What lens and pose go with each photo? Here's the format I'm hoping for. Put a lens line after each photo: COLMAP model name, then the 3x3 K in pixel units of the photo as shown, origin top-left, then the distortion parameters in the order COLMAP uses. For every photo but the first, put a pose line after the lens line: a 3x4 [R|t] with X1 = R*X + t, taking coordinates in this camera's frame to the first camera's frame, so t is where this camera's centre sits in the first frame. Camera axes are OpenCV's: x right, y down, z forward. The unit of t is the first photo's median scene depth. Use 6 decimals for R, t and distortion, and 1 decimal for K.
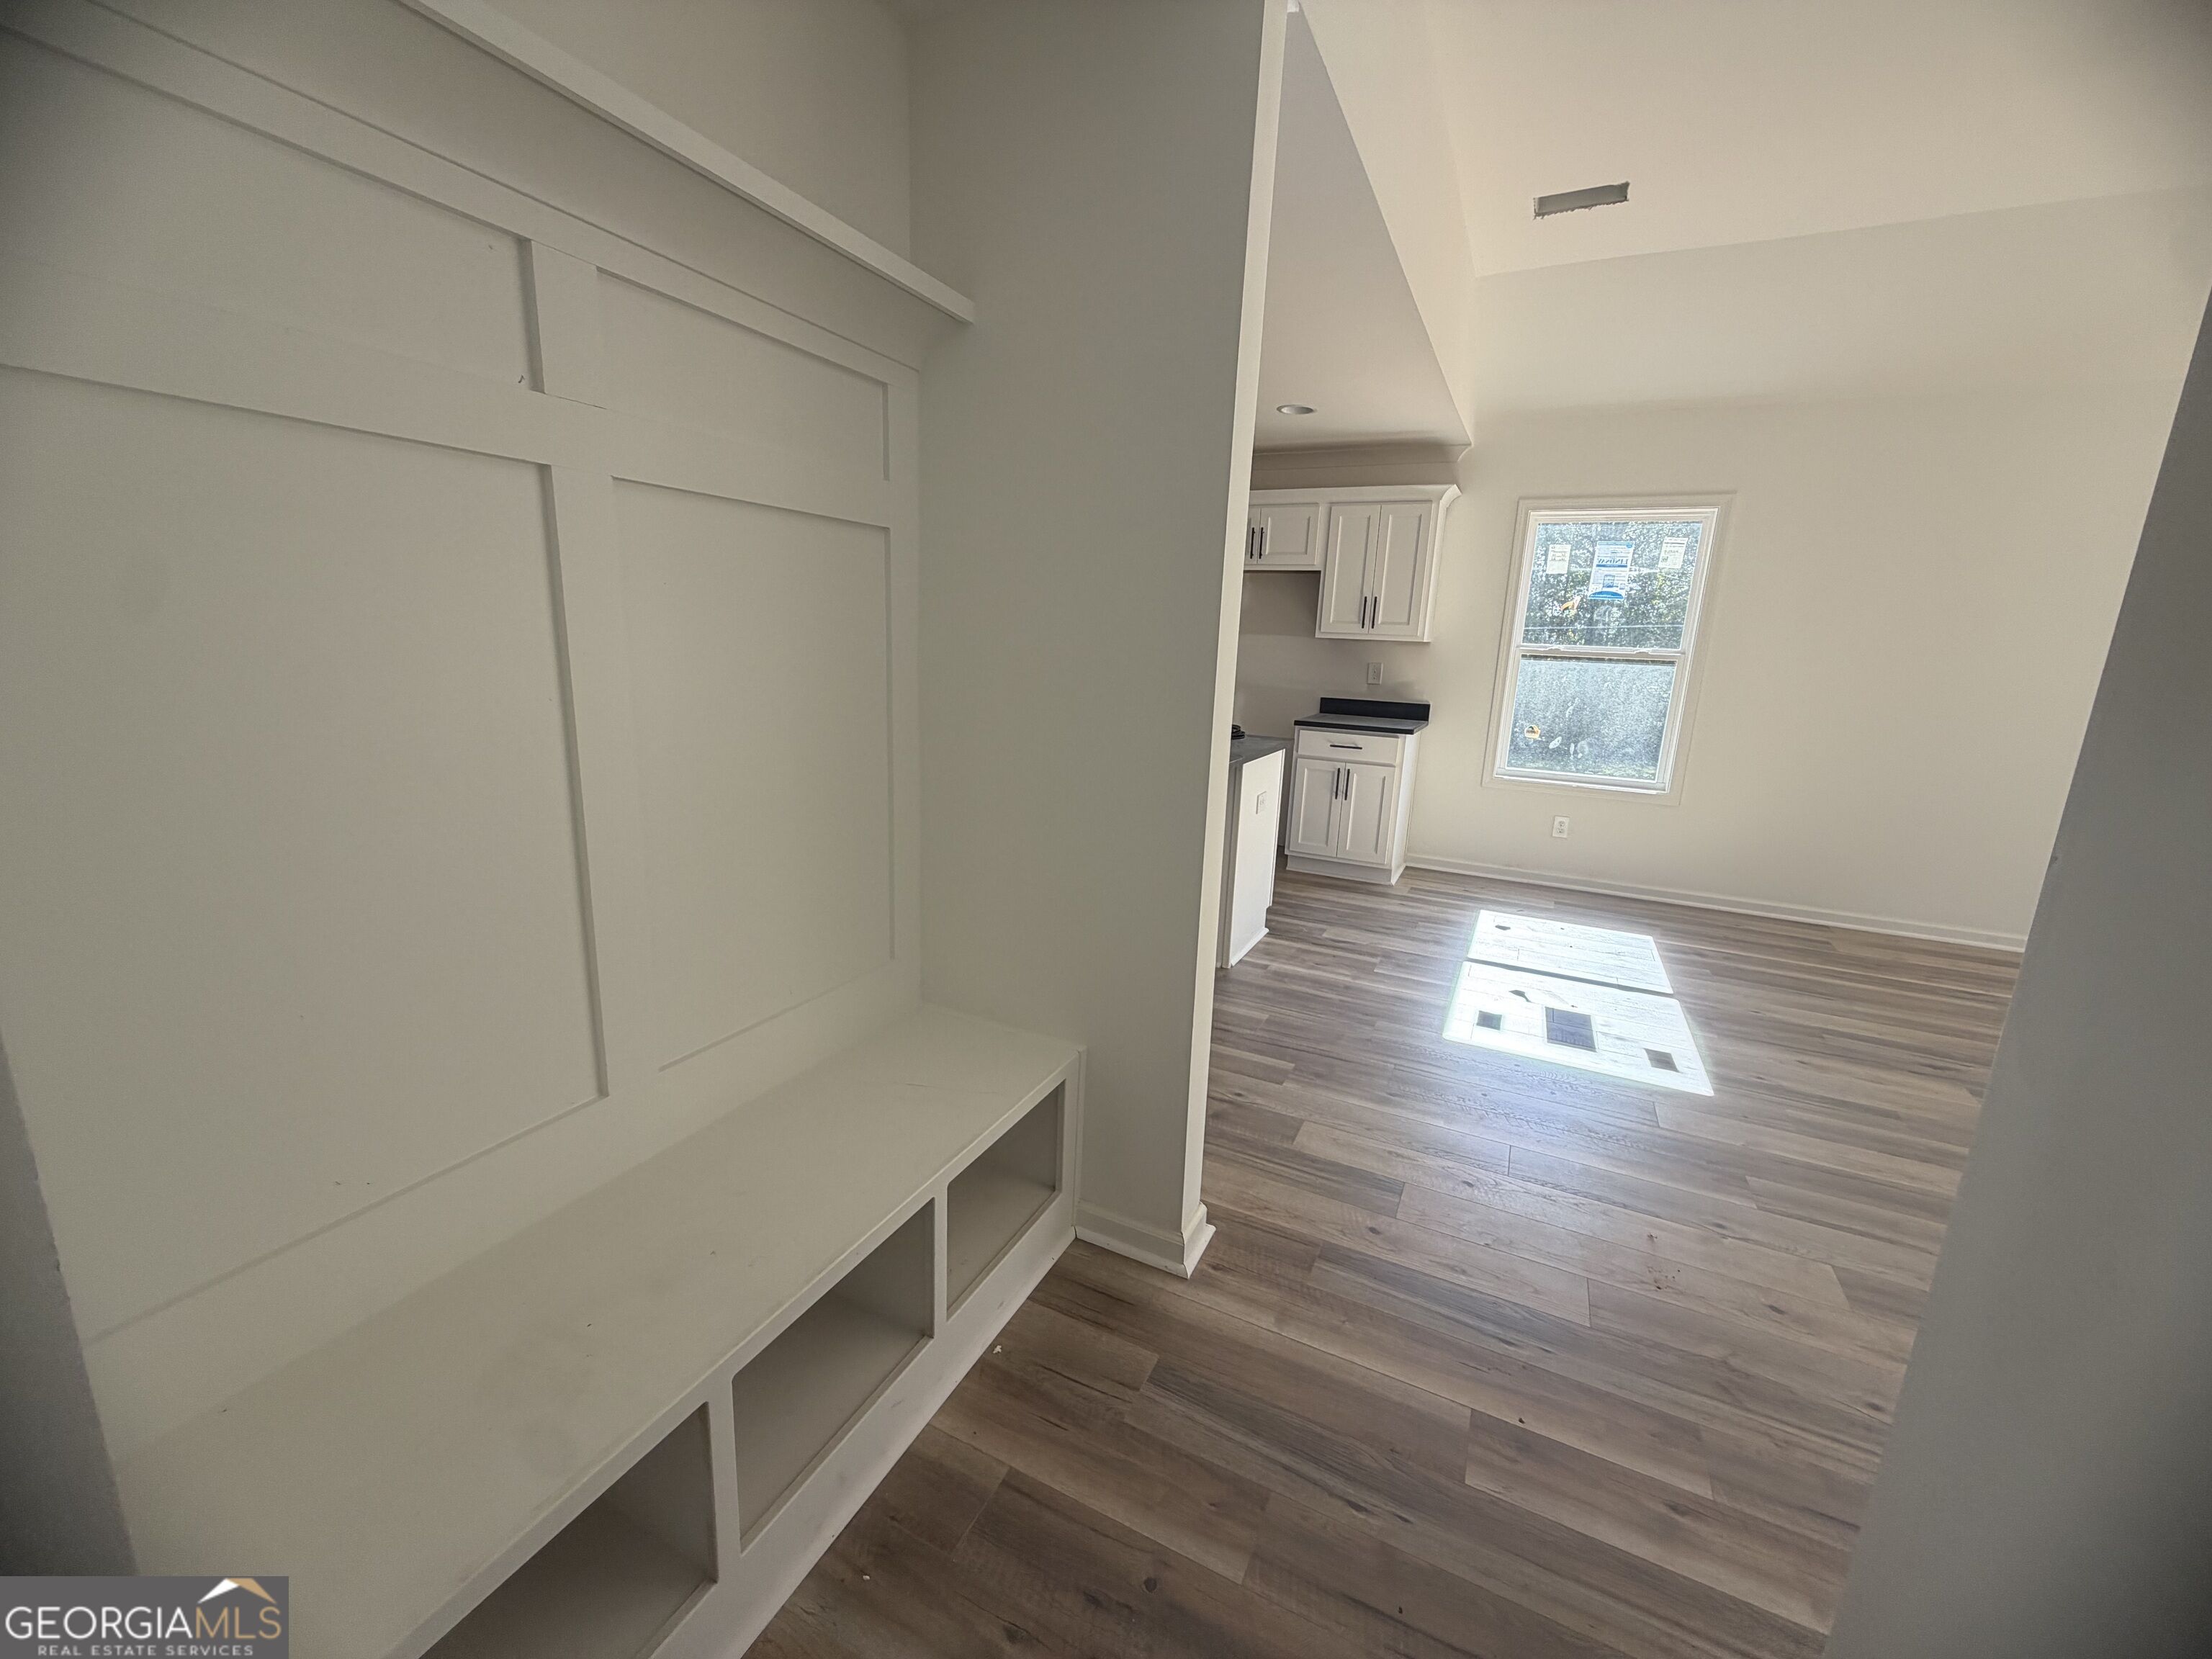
lens RADIAL K [[883.6, 0, 1099.3], [0, 883.6, 833.2], [0, 0, 1]] dist [0.001178, 0.000067]
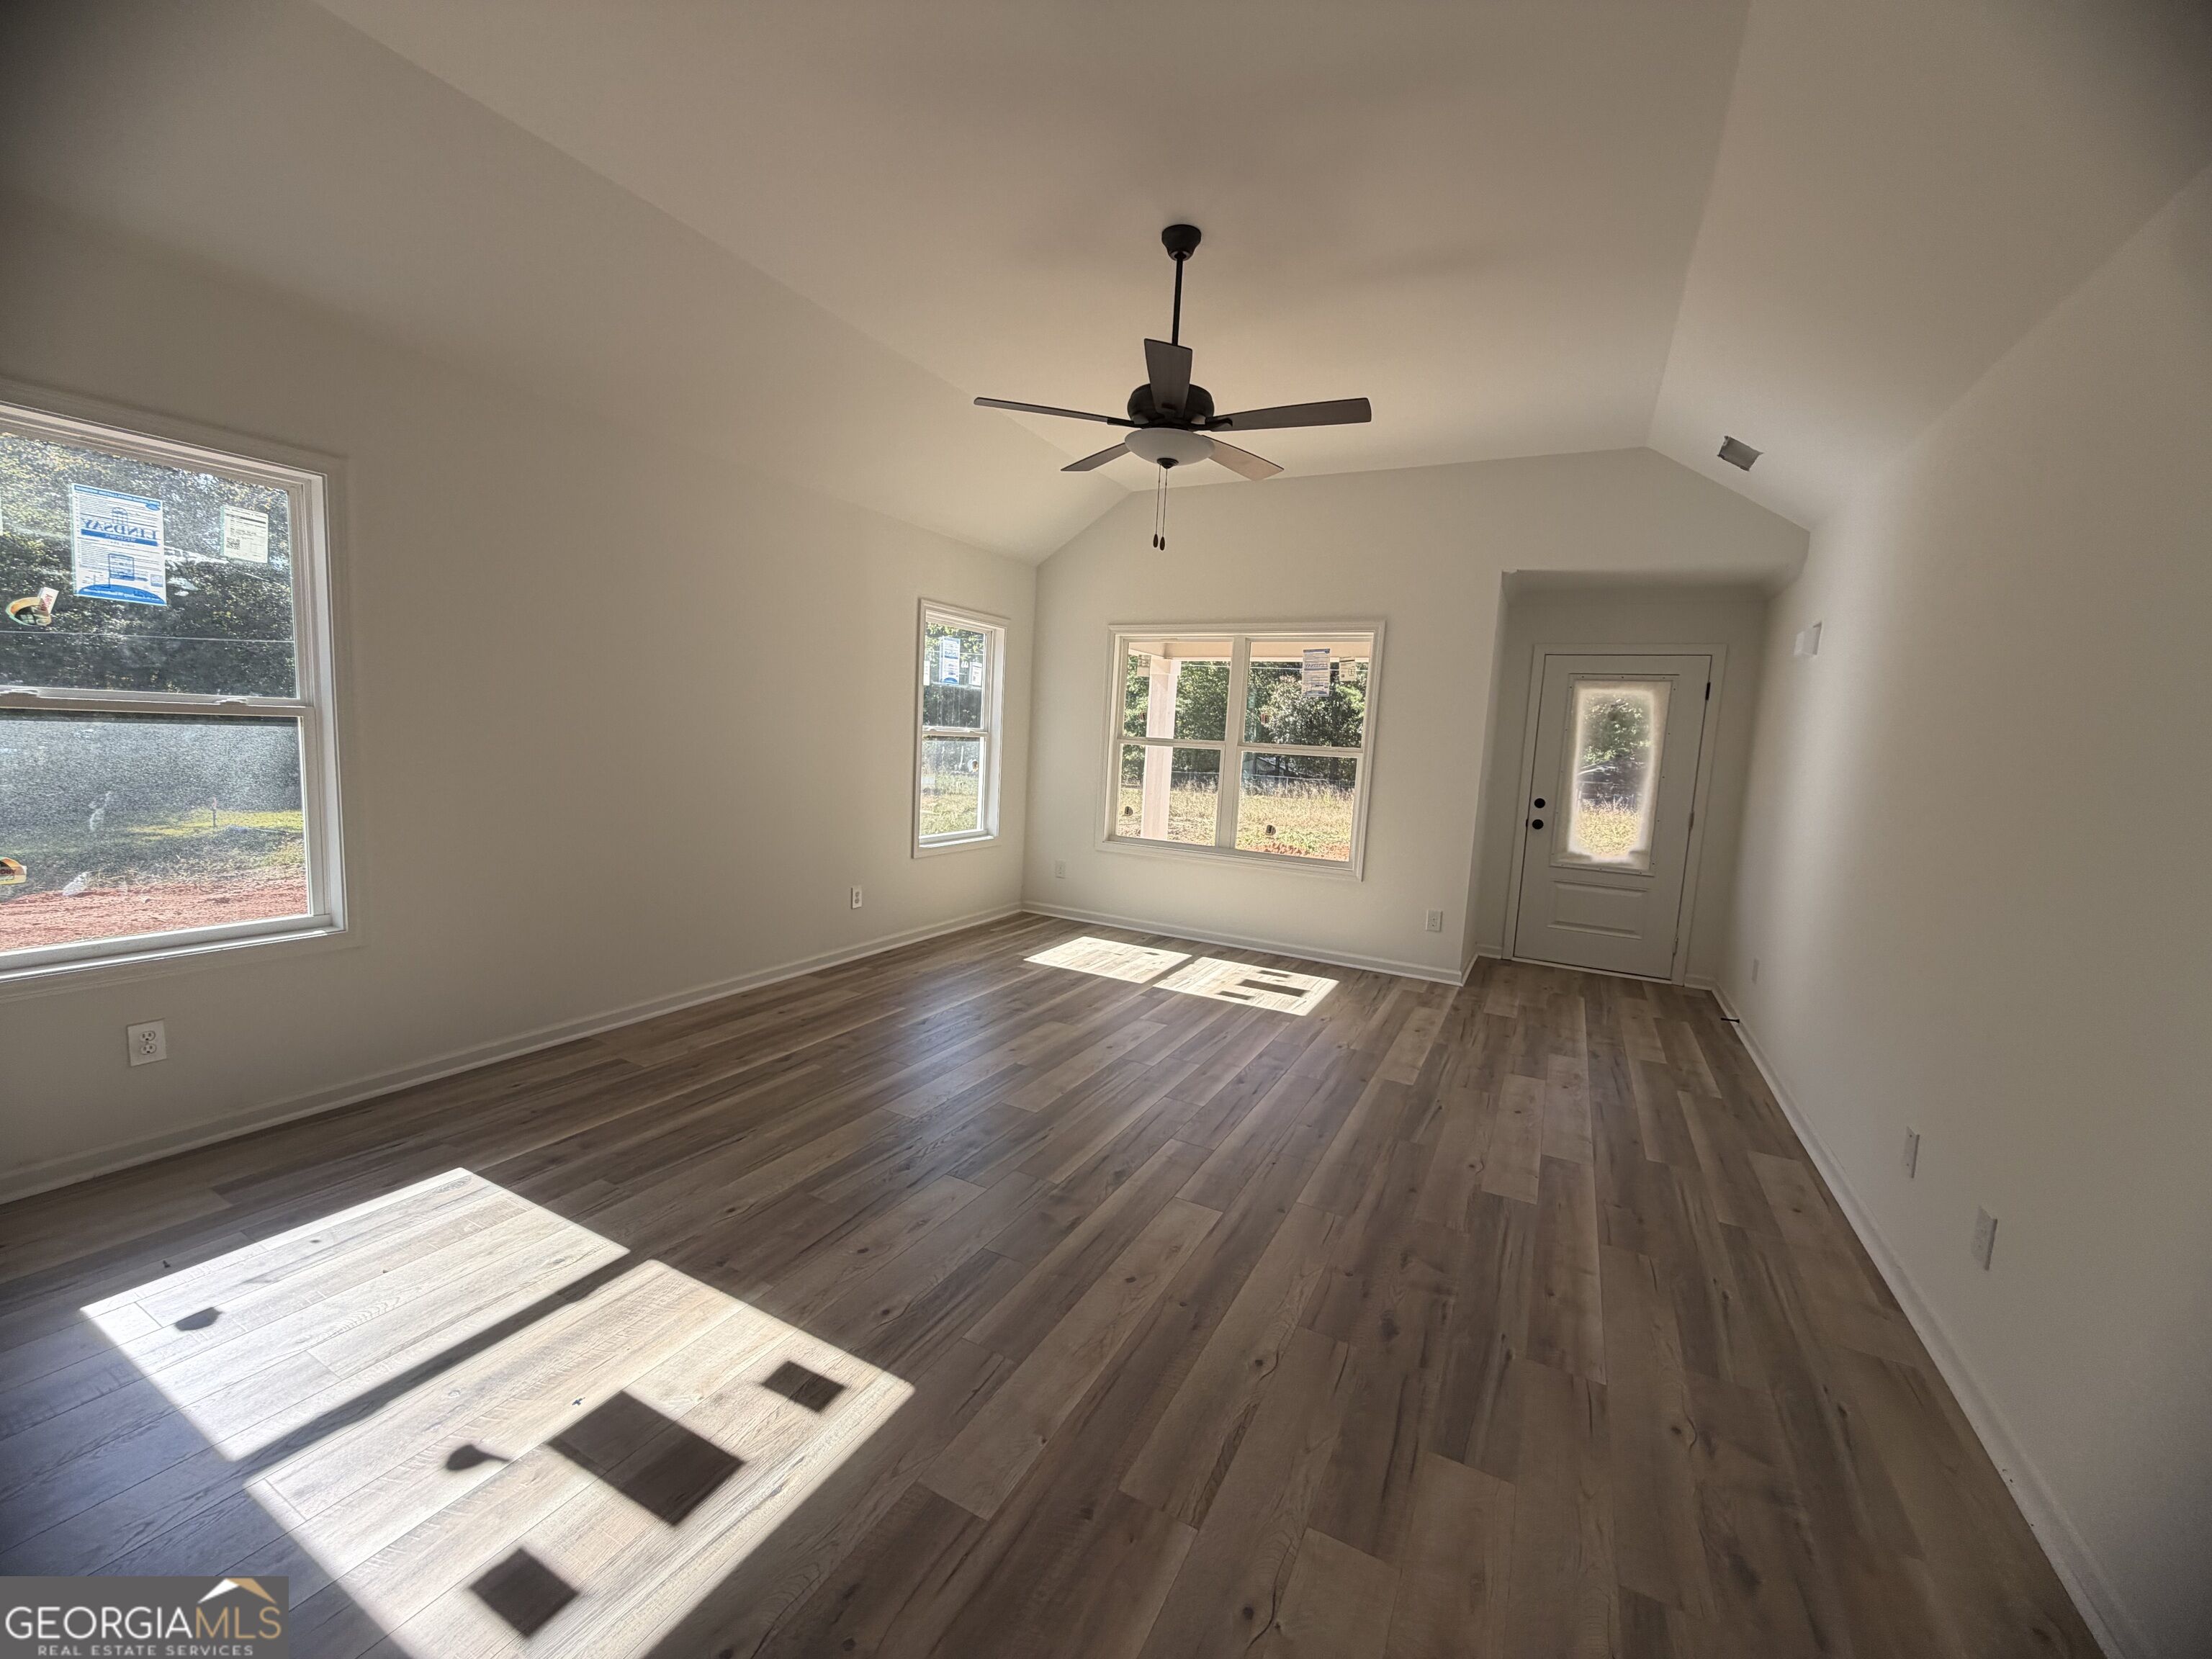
lens RADIAL K [[883.6, 0, 1099.3], [0, 883.6, 833.2], [0, 0, 1]] dist [0.001178, 0.000067]
pose [[0.028785, -0.150070, 0.988256, 0.057719], [0.172889, 0.974513, 0.142947, -0.111124], [-0.984521, 0.166744, 0.053997, 0.446856]]
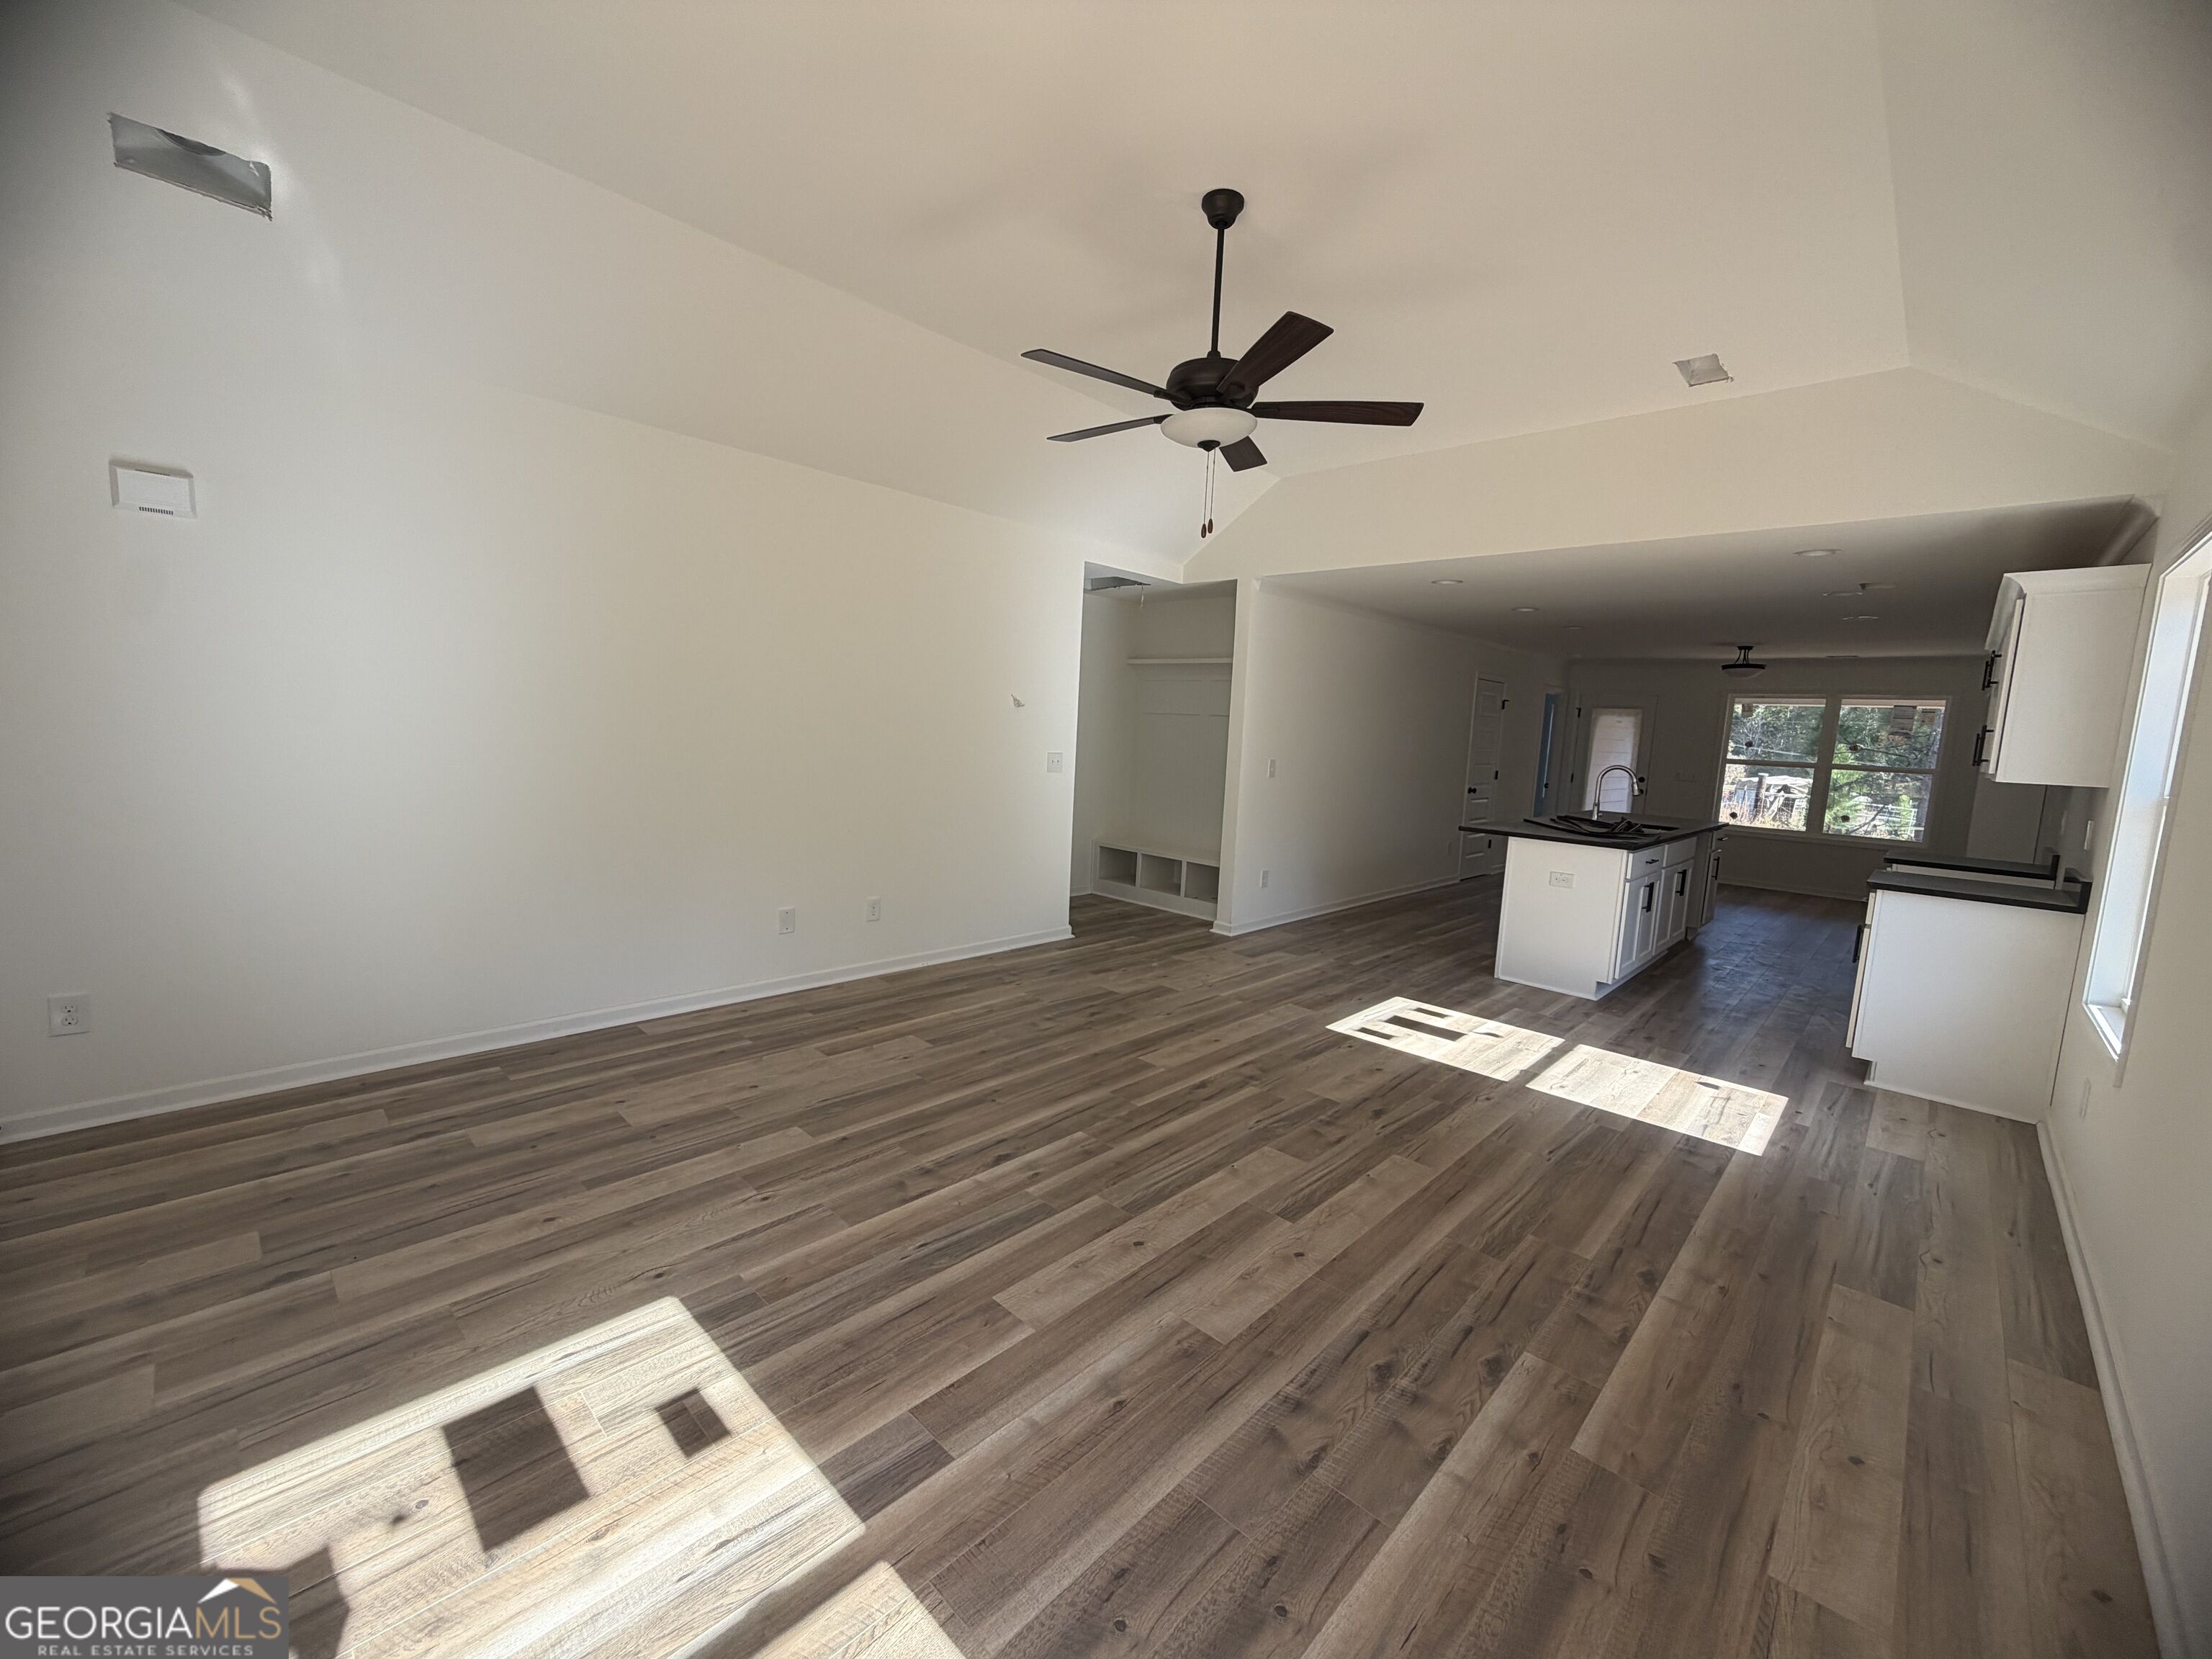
lens RADIAL K [[883.6, 0, 1099.3], [0, 883.6, 833.2], [0, 0, 1]] dist [0.001178, 0.000067]
pose [[-0.297837, 0.063603, -0.952496, 1.343456], [-0.270966, 0.951106, 0.148239, -0.088784], [0.915353, 0.302245, -0.266040, 0.559963]]
